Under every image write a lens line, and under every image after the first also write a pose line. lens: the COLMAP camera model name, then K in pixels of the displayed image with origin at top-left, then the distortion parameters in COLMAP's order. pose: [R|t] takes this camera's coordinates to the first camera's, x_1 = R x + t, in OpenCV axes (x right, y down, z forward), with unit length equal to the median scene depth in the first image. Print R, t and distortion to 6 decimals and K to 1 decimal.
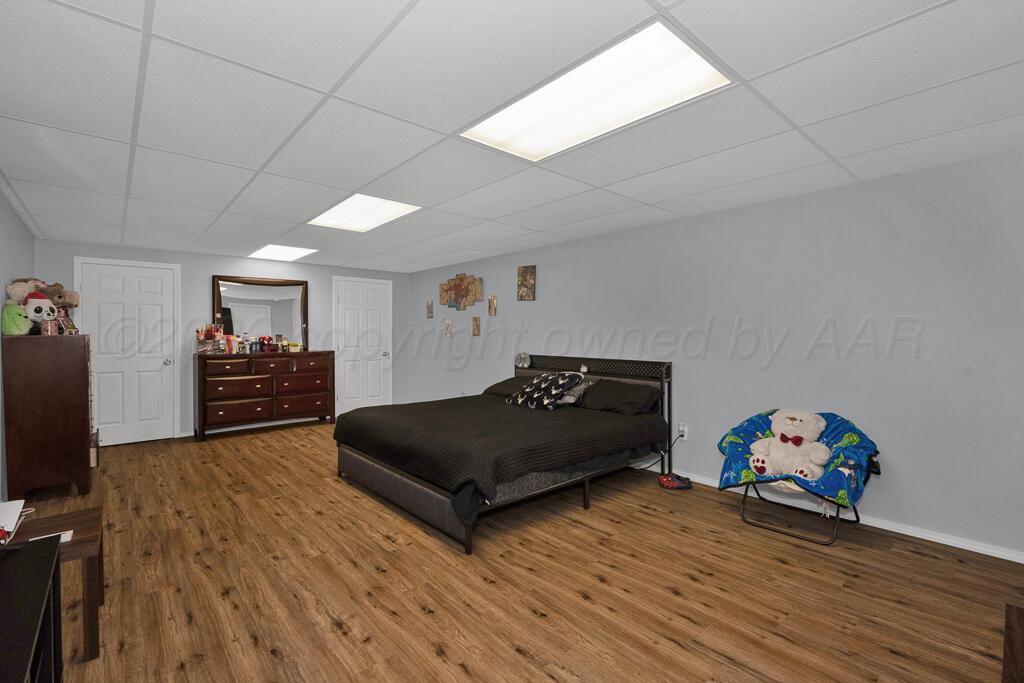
lens RADIAL K [[457.4, 0, 511.7], [0, 457.4, 338.3], [0, 0, 1]] dist [-0.000583, -0.000047]
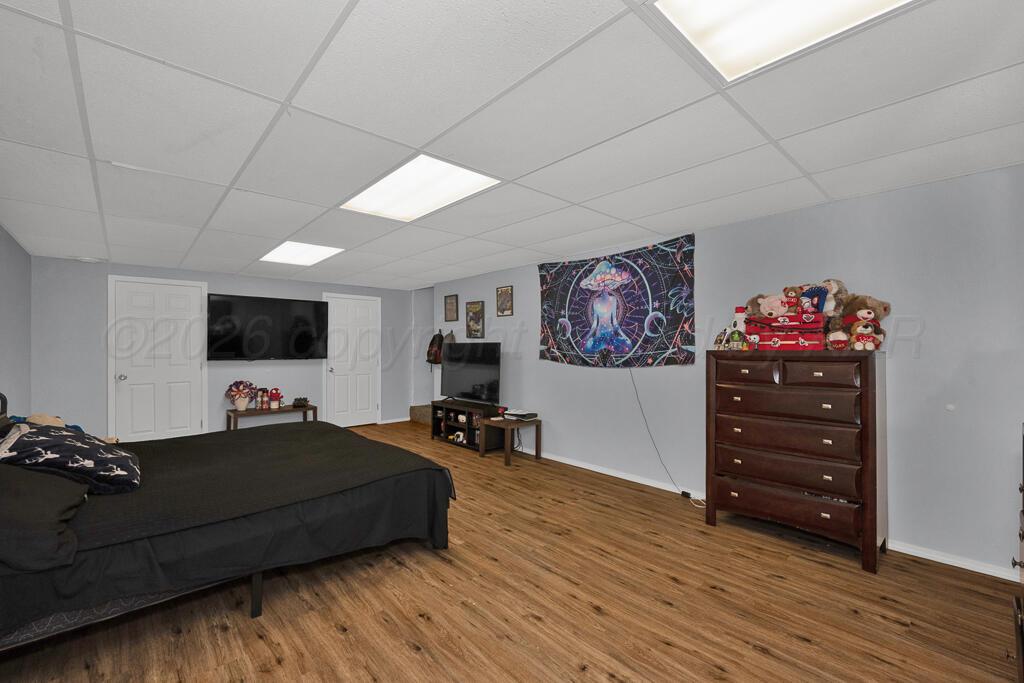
lens RADIAL K [[433.6, 0, 512.8], [0, 433.6, 343.7], [0, 0, 1]] dist [-0.017842, 0.000026]
pose [[-0.999891, 0.001058, -0.014708, -0.565604], [0.001059, 0.999999, -0.000086, -0.021993], [0.014708, -0.000101, -0.999892, 2.004869]]
